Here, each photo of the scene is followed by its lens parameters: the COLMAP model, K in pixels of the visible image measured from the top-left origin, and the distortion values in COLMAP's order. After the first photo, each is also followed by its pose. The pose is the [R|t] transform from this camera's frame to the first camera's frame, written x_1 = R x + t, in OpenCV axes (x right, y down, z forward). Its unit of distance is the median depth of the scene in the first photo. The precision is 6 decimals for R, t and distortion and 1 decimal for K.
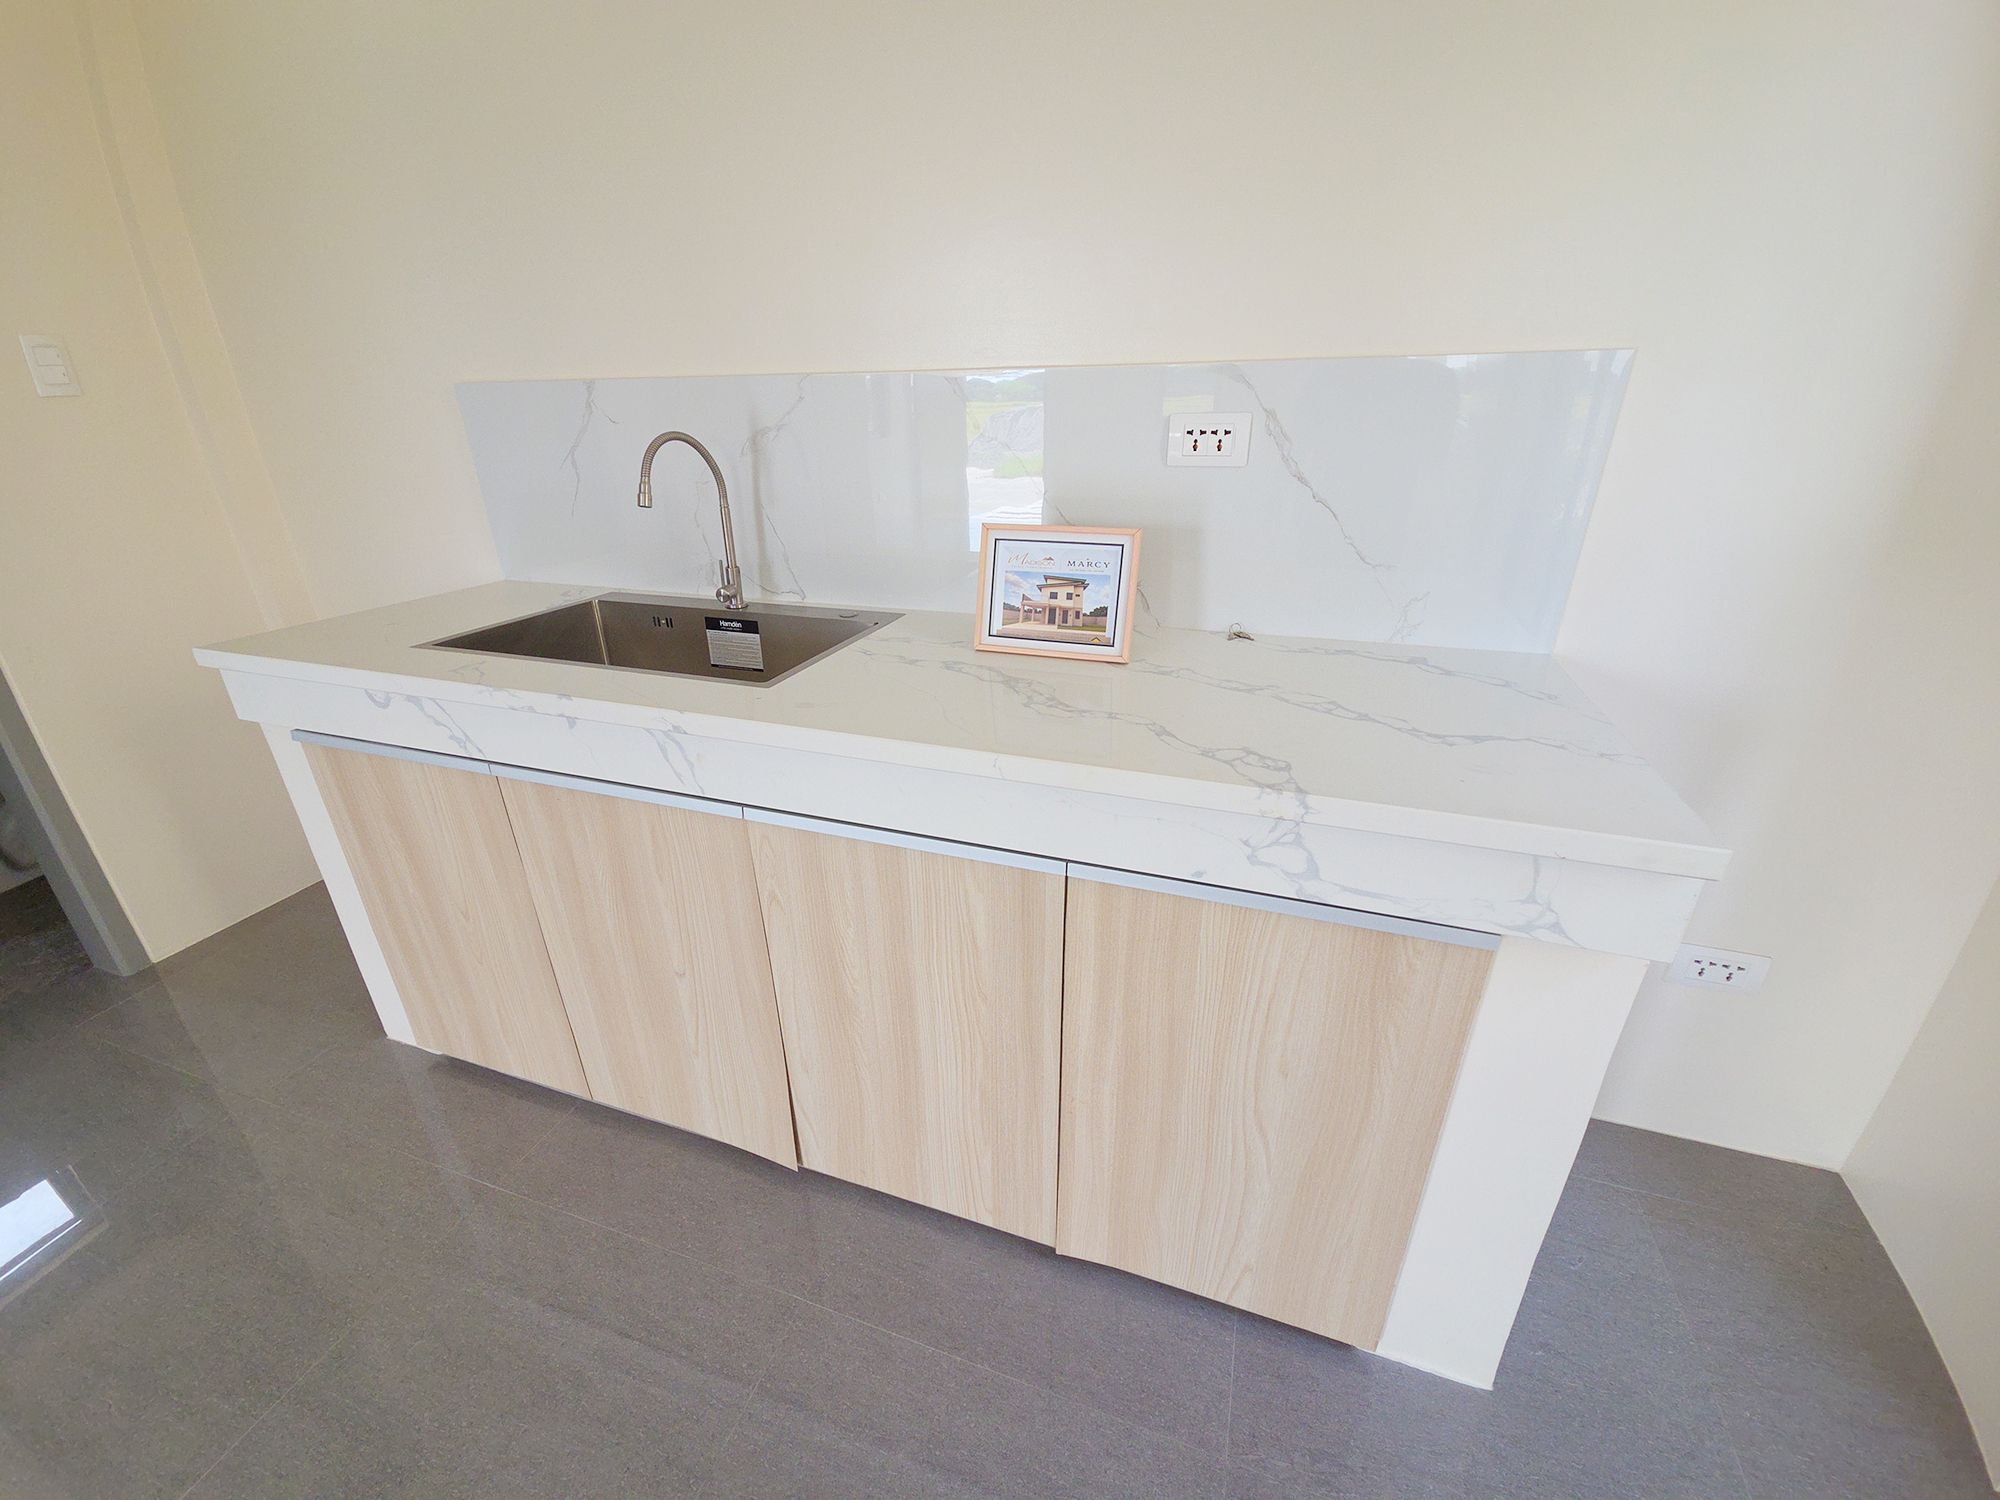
lens RADIAL K [[819.7, 0, 989.4], [0, 819.7, 747.9], [0, 0, 1]] dist [0.013564, -0.007506]
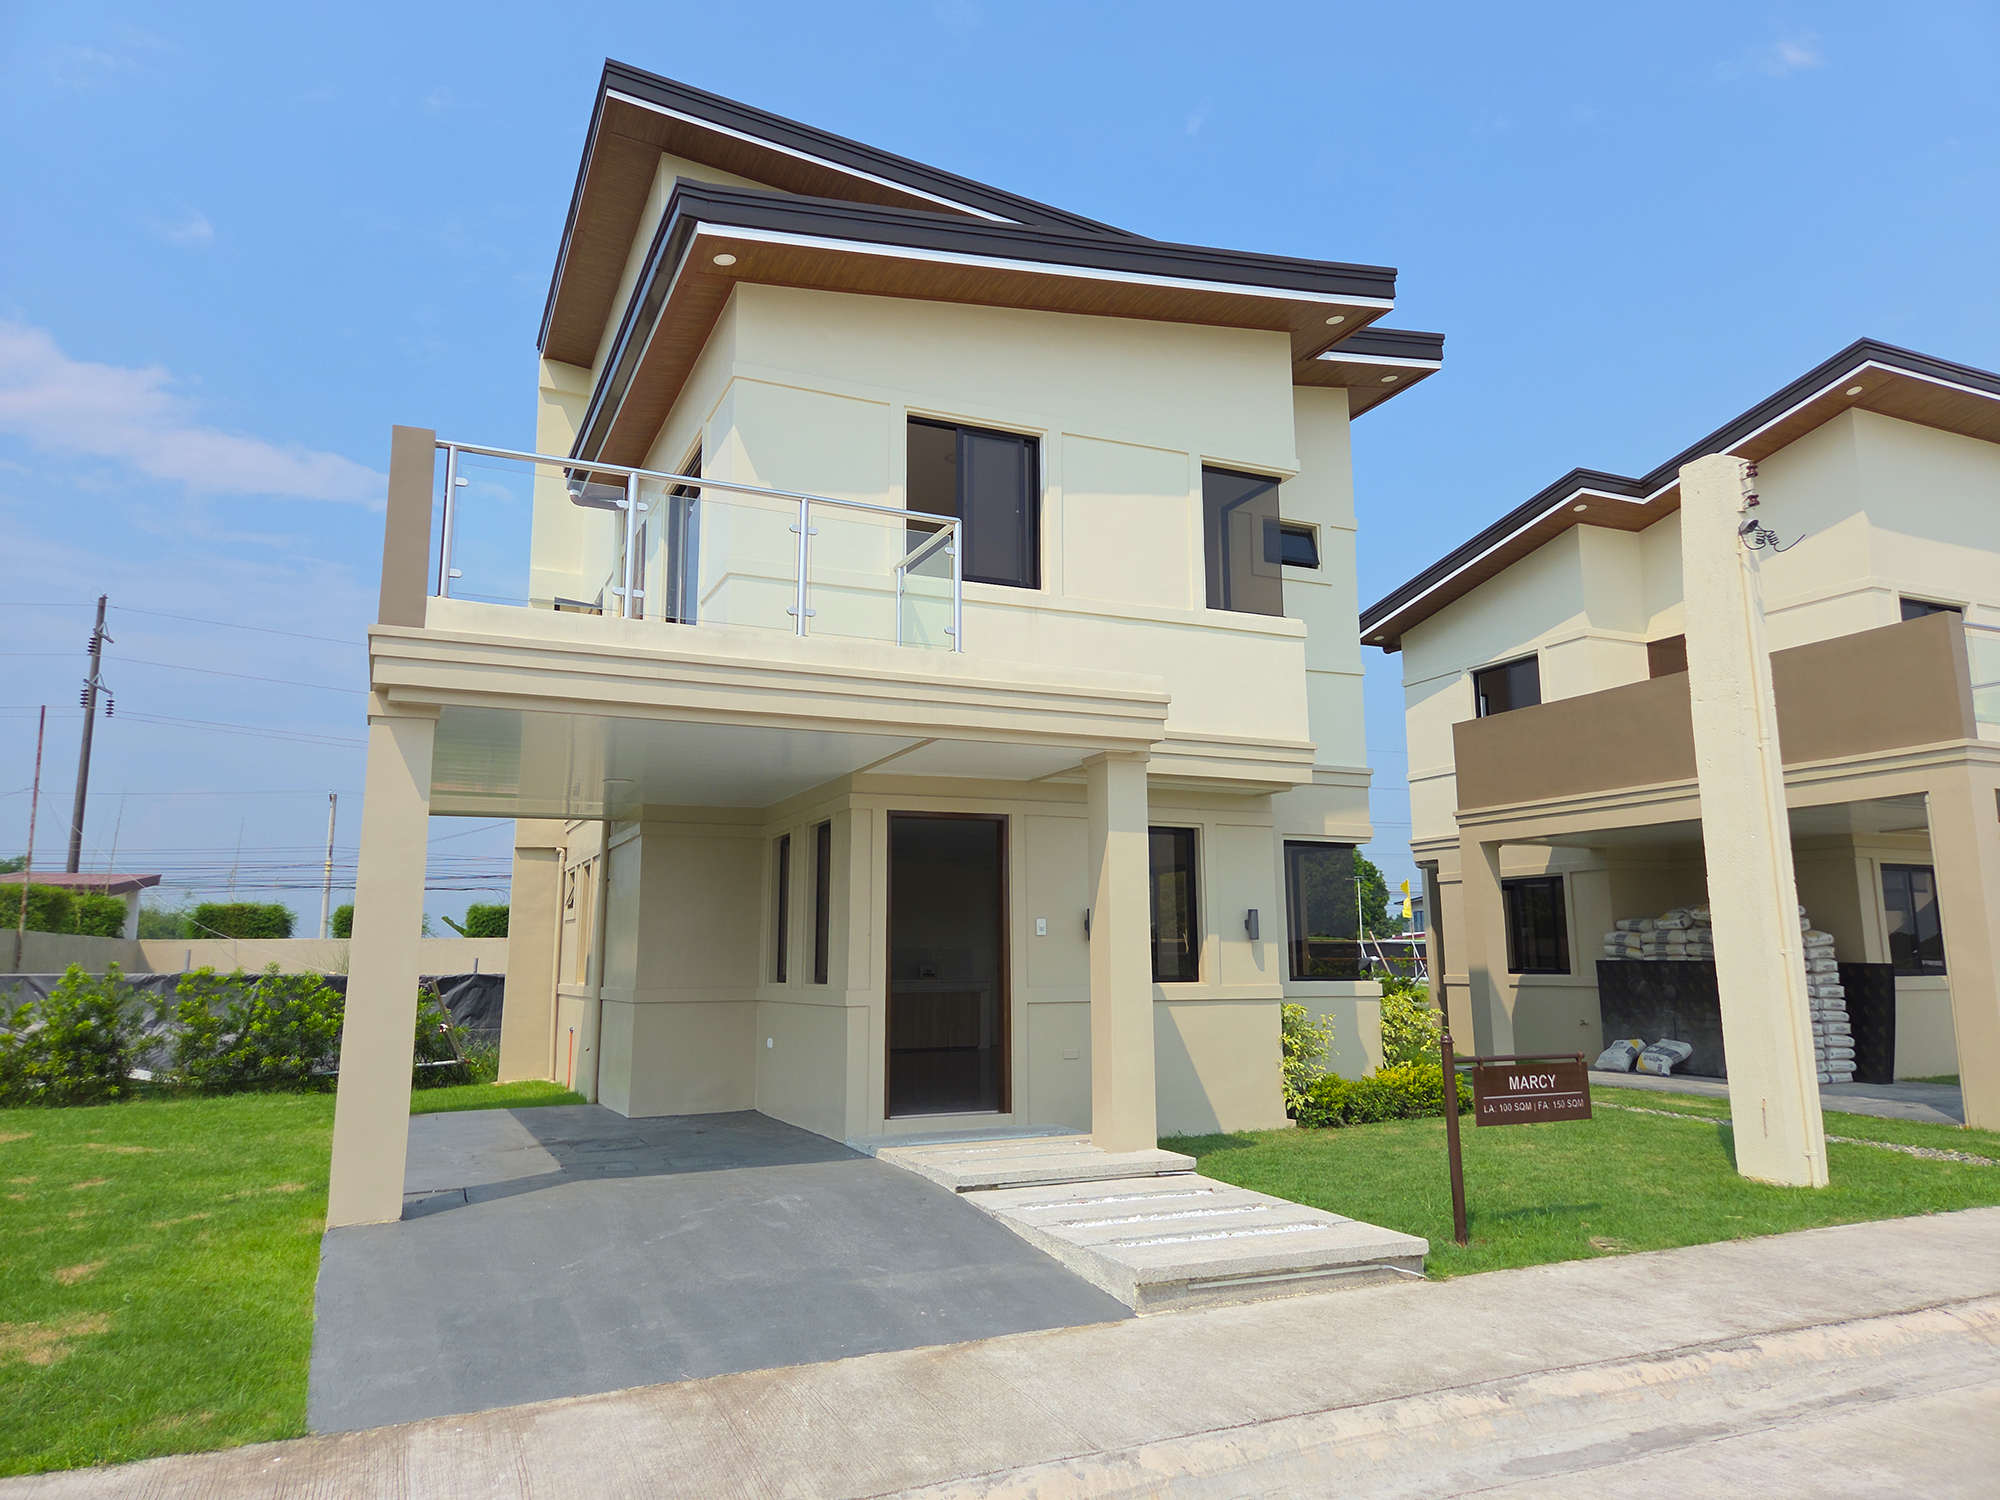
lens RADIAL K [[1363.0, 0, 997.4], [0, 1363.0, 738.6], [0, 0, 1]] dist [0.052350, -0.014729]
pose [[0.722957, 0.117750, 0.680785, 0.026619], [0.272186, 0.857138, -0.437299, -0.138277], [-0.635018, 0.501448, 0.587624, 0.958826]]
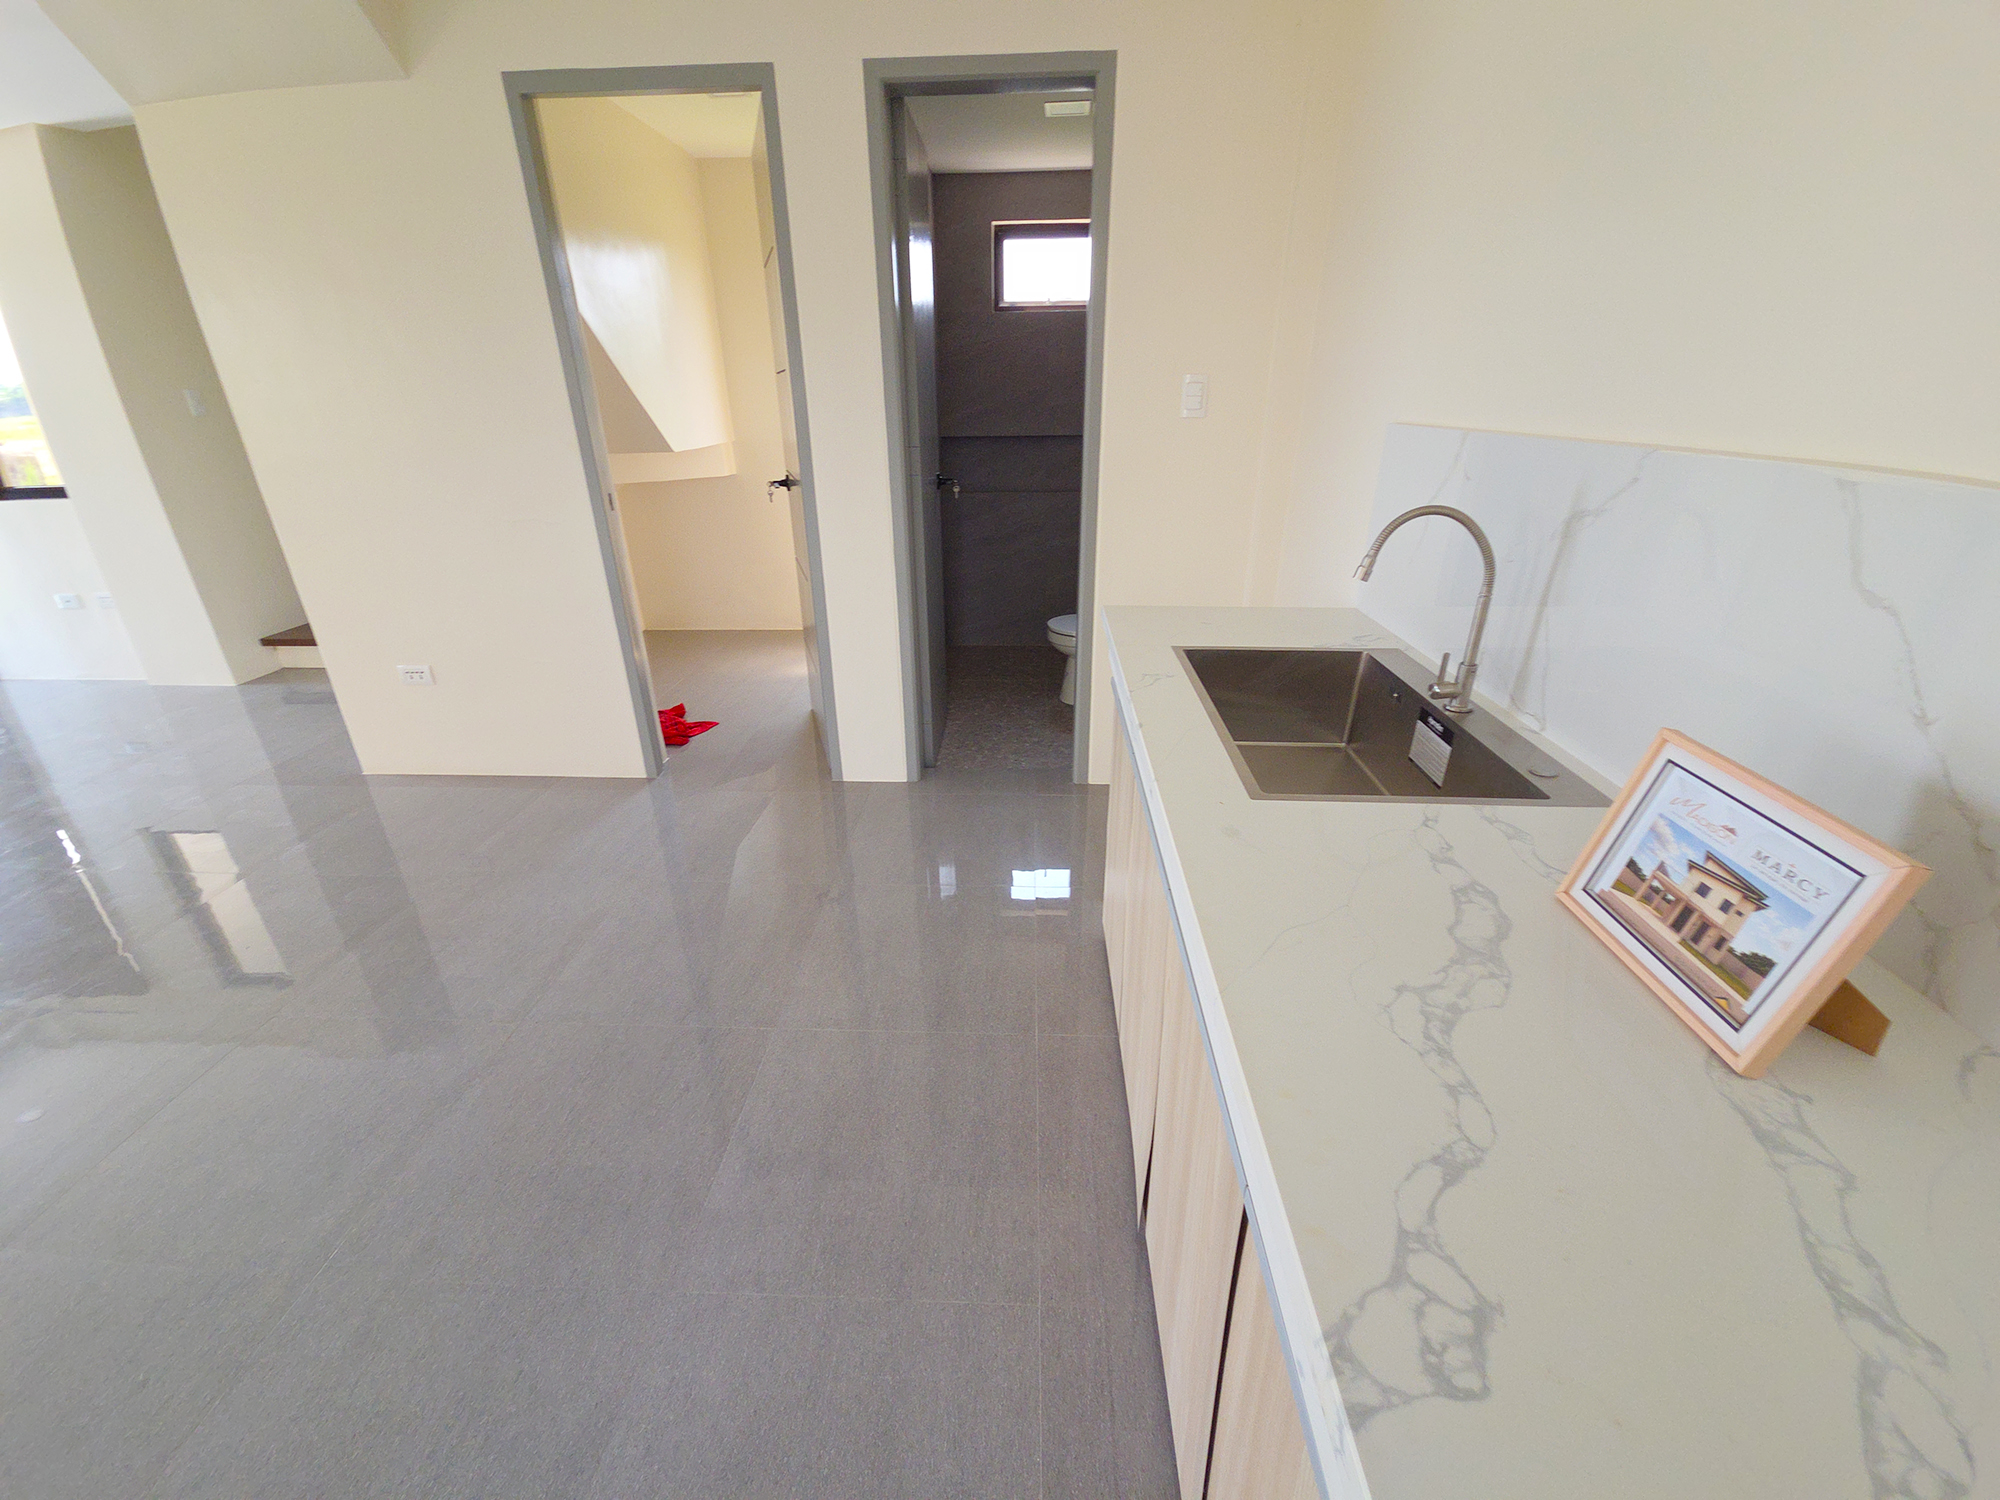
lens RADIAL K [[819.7, 0, 985.2], [0, 819.7, 750.2], [0, 0, 1]] dist [0.013564, -0.007506]
pose [[0.283728, 0.398973, -0.871963, 0.393436], [-0.370967, 0.884198, 0.283862, -0.248364], [0.884241, 0.242929, 0.398878, 0.316277]]
